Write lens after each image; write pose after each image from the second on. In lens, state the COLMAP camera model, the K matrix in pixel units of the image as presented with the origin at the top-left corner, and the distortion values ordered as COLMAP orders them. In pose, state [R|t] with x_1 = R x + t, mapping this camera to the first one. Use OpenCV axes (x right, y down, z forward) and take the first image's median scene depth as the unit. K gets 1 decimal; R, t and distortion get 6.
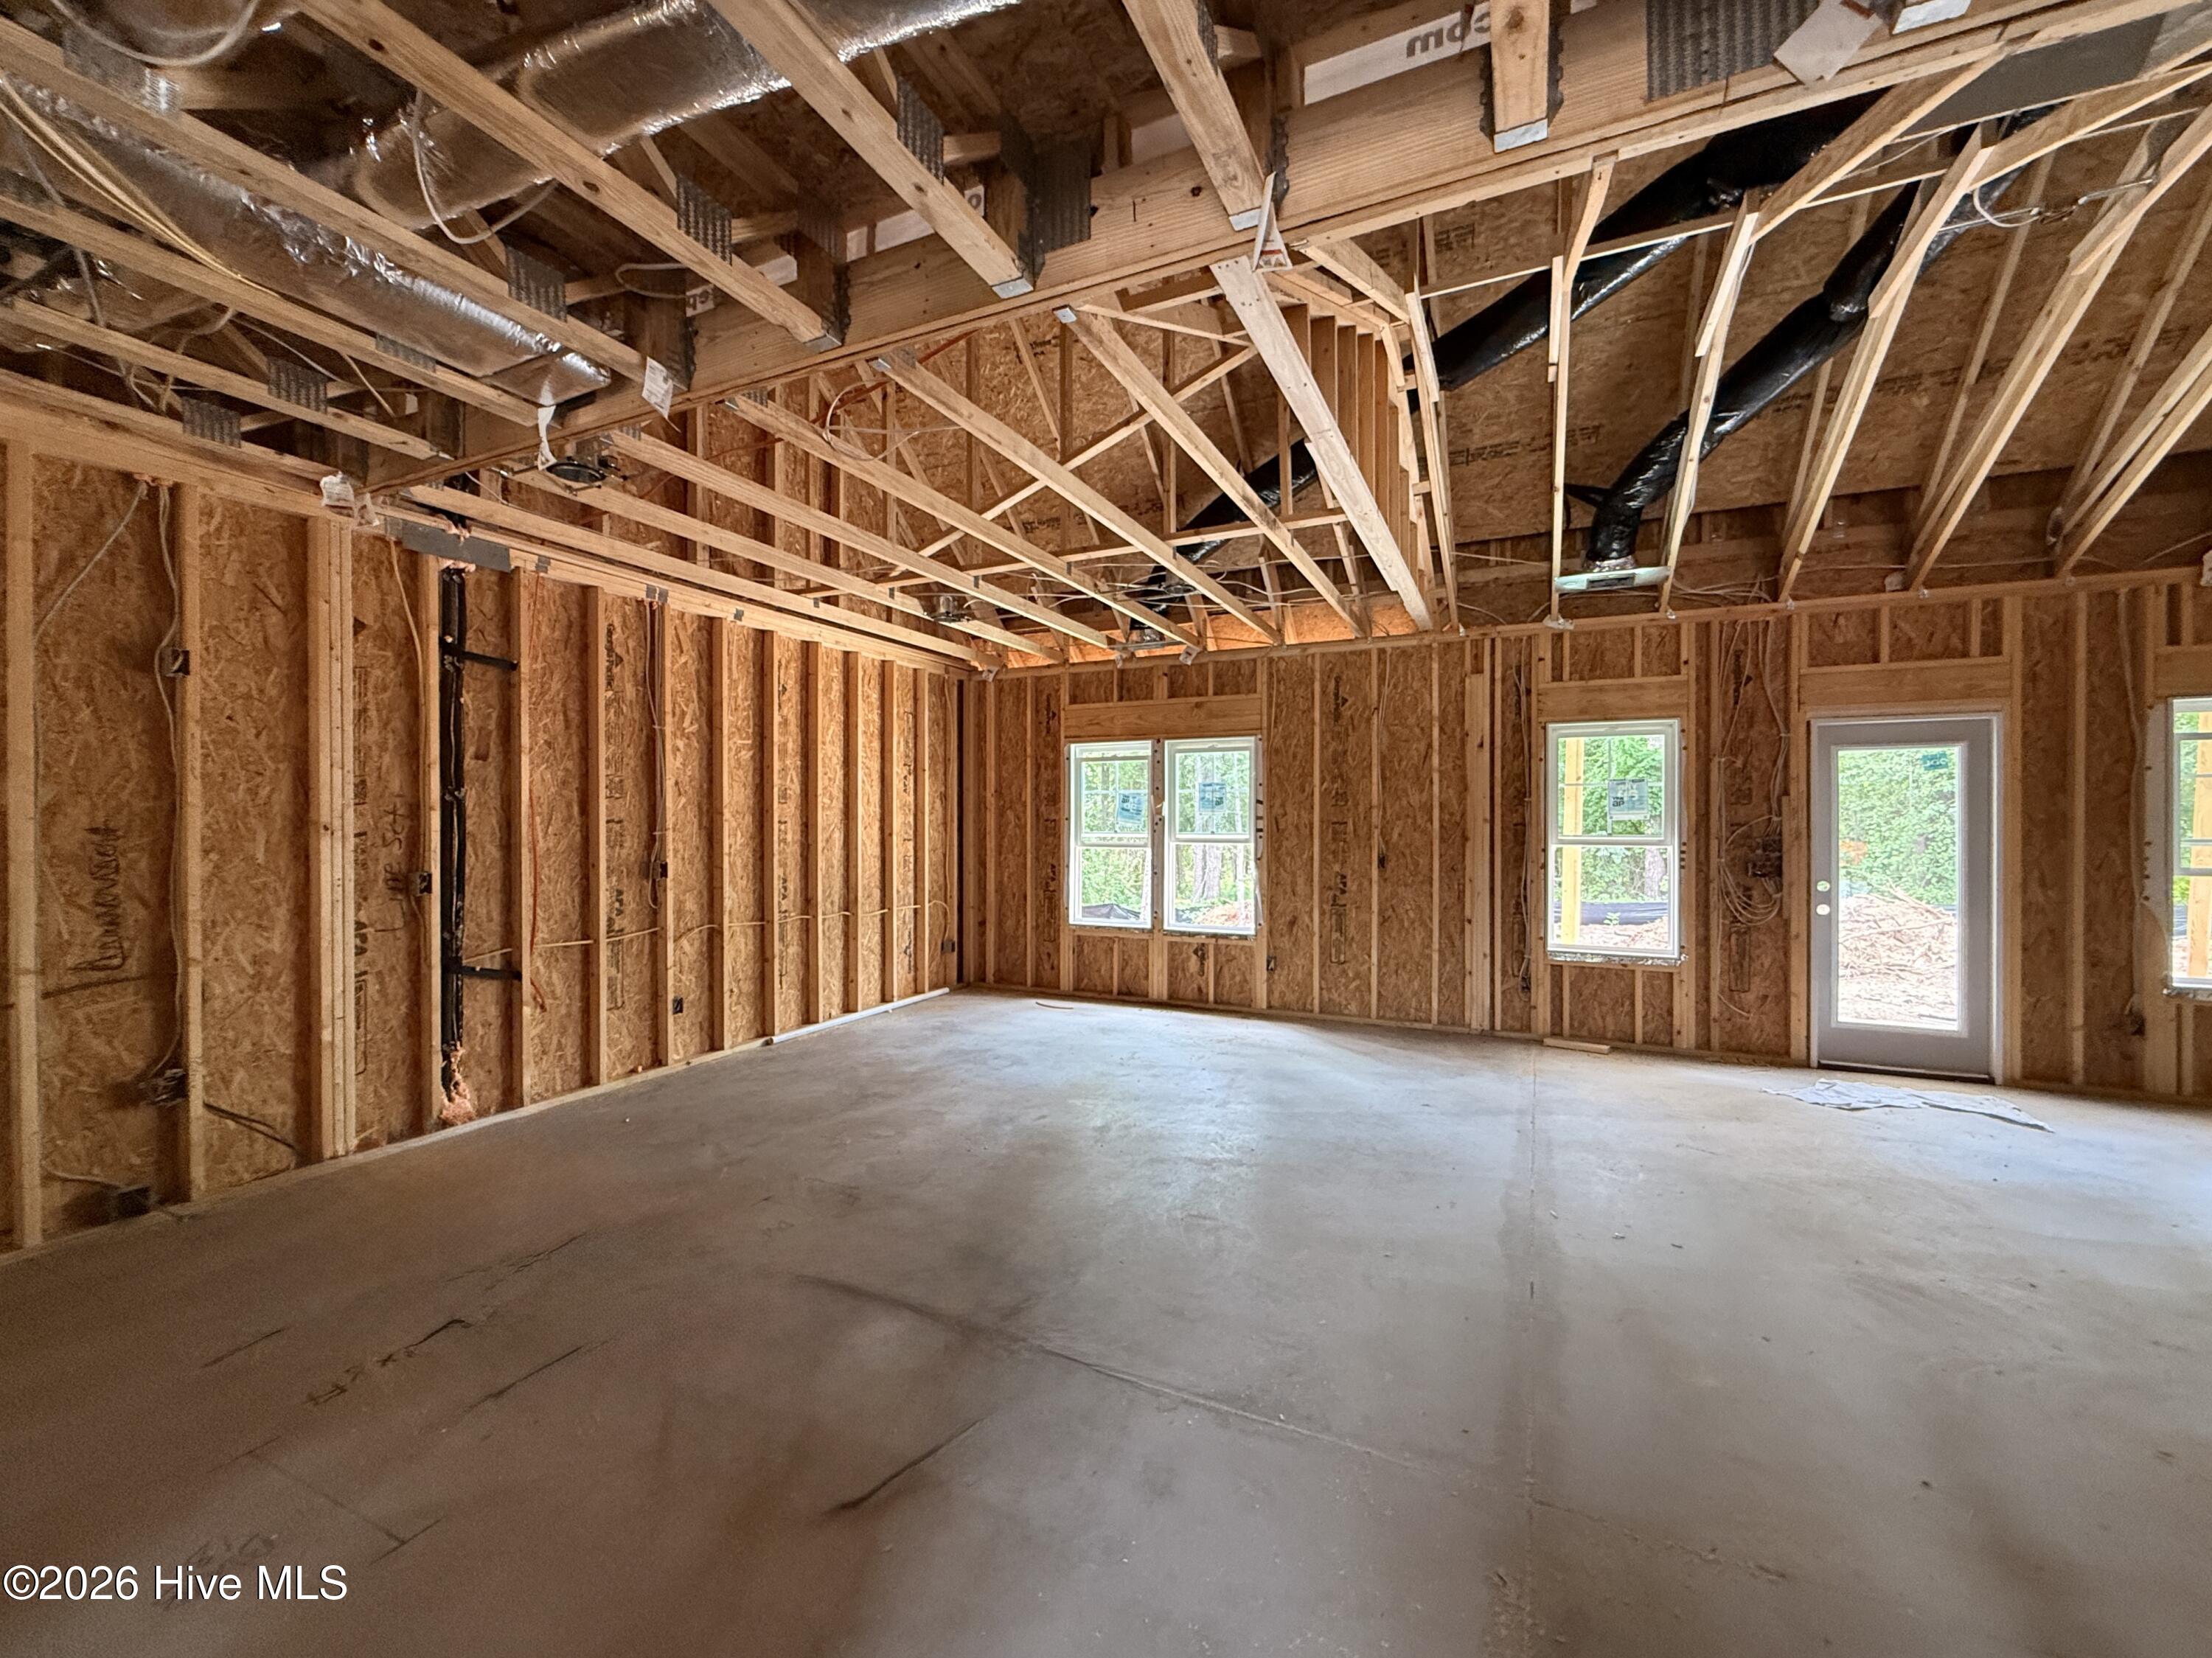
lens RADIAL K [[886.5, 0, 1100.8], [0, 886.5, 827.5], [0, 0, 1]] dist [0.000795, -0.000043]
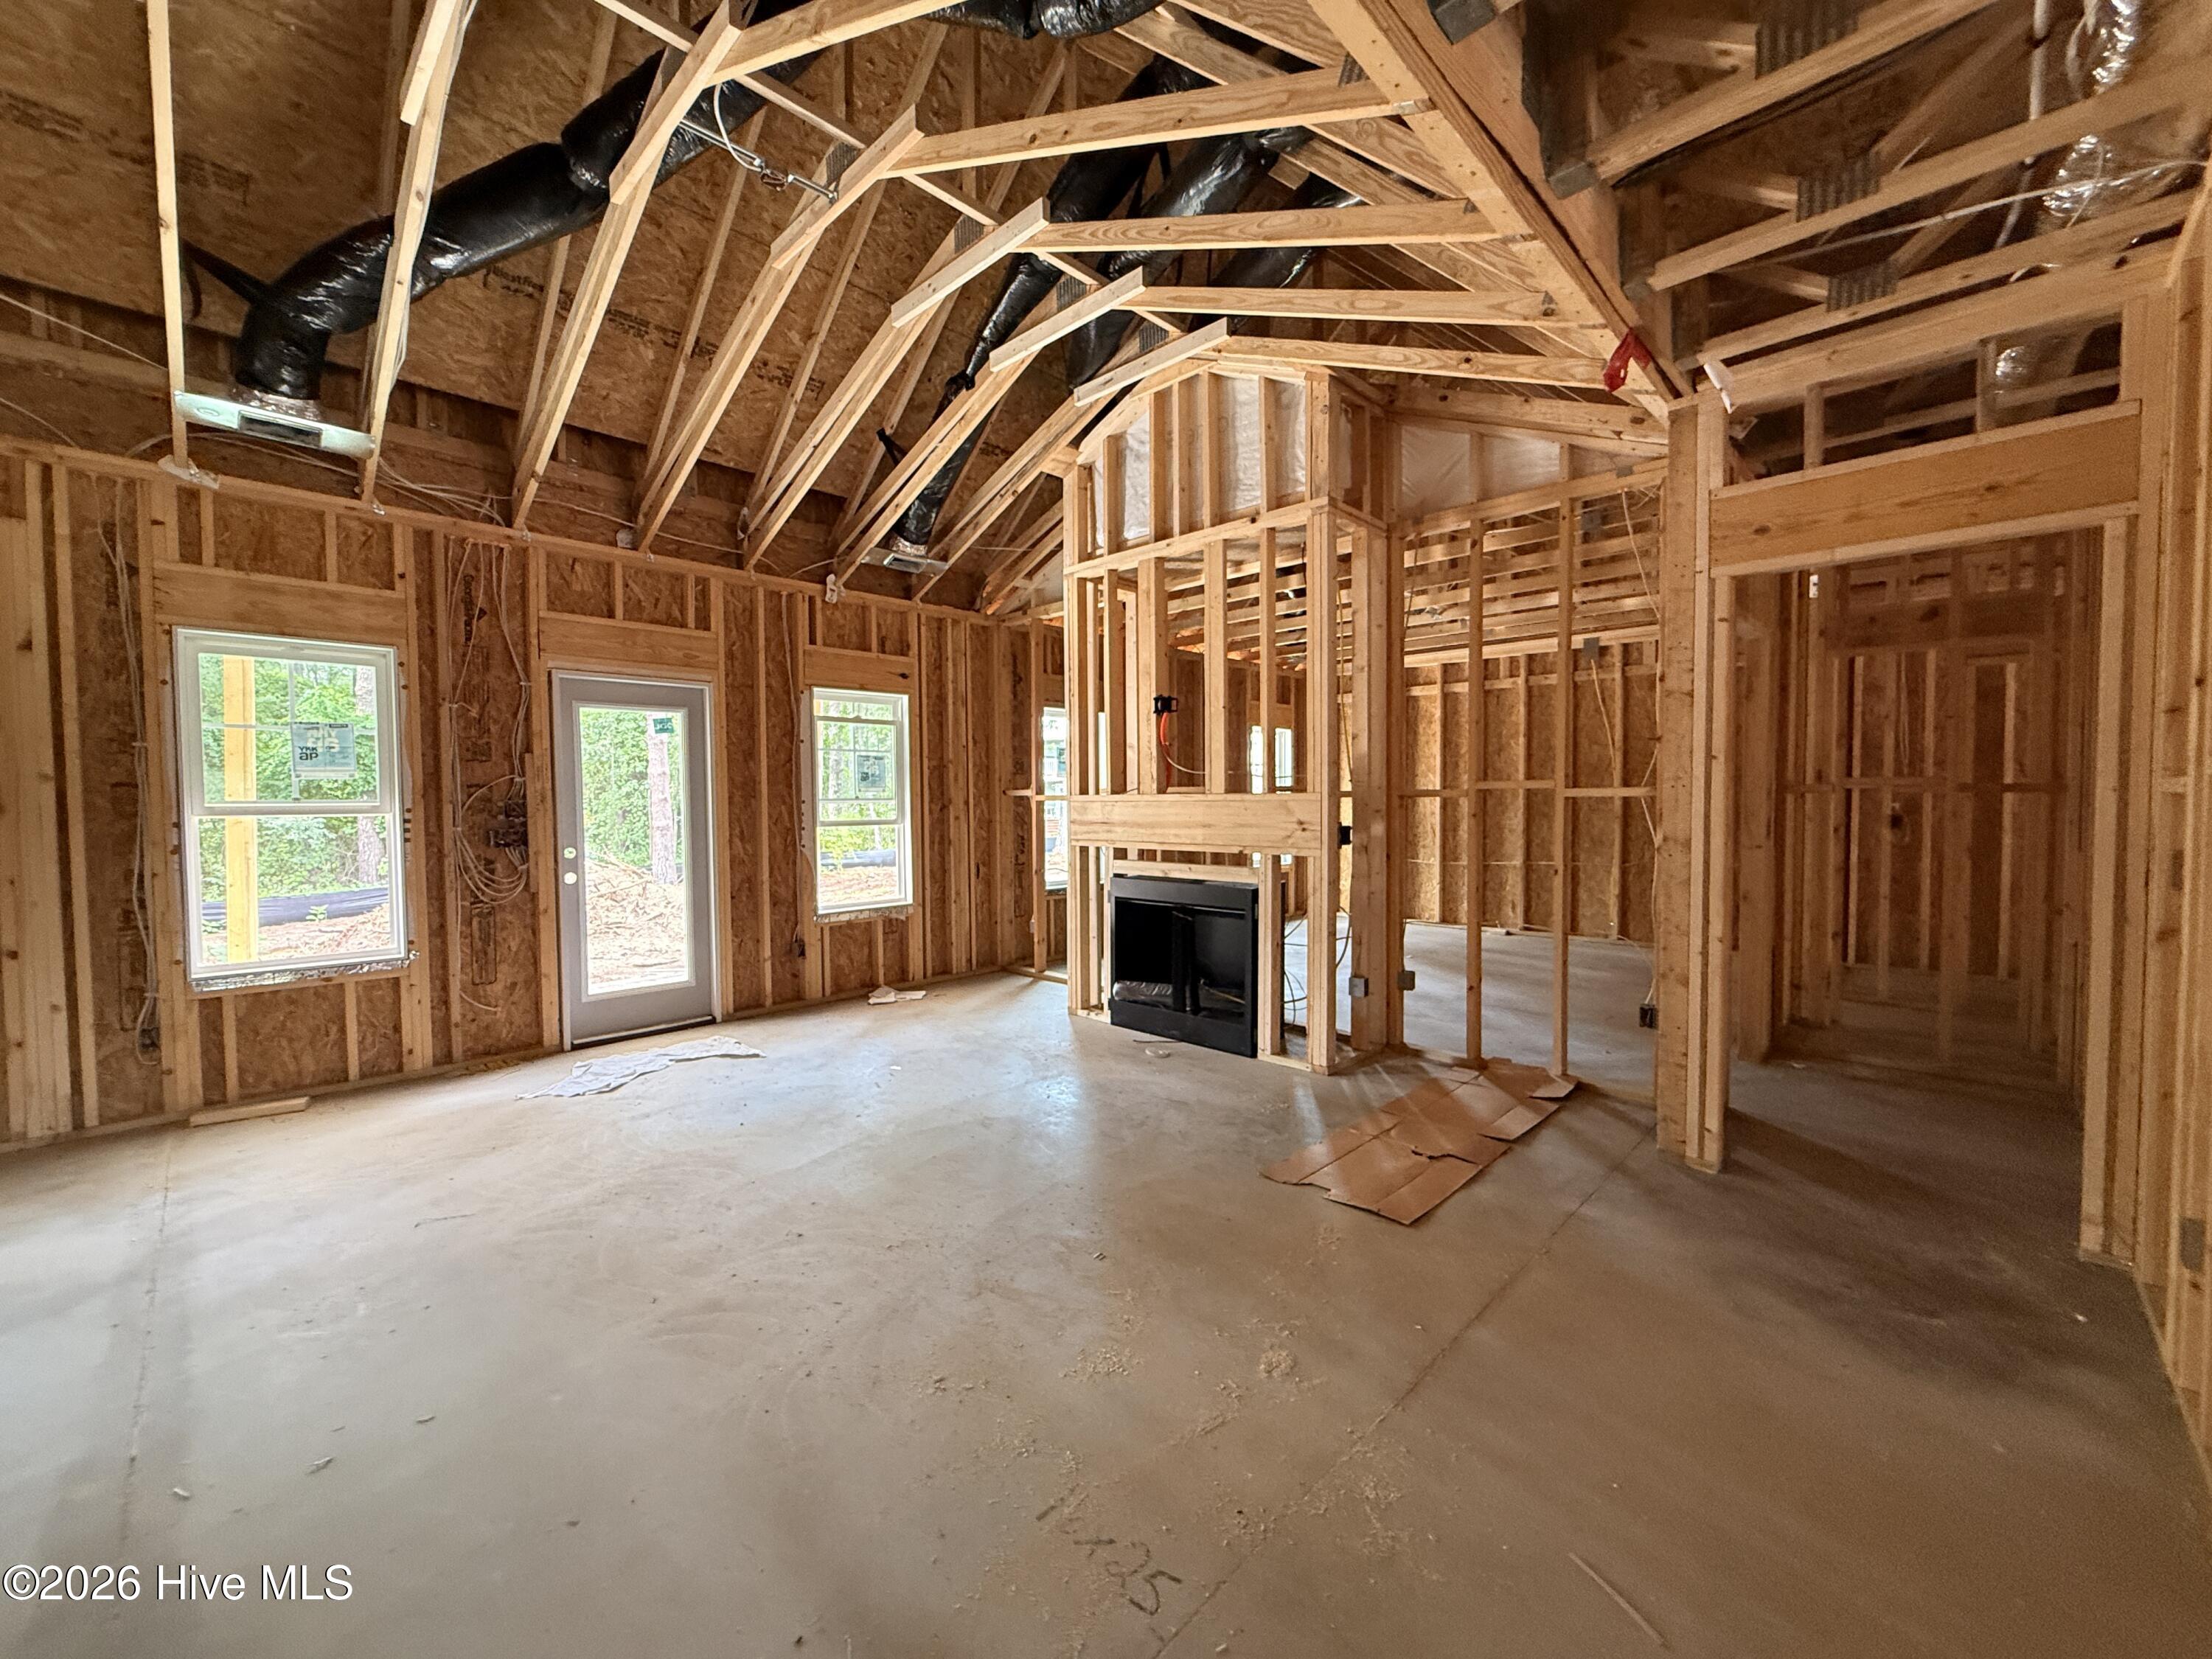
lens RADIAL K [[886.5, 0, 1101.1], [0, 886.5, 830.5], [0, 0, 1]] dist [0.000795, -0.000043]
pose [[0.317092, -0.037081, 0.947670, 0.122211], [0.010193, 0.999311, 0.035691, 0.016025], [-0.948340, -0.001658, 0.317251, 0.192148]]
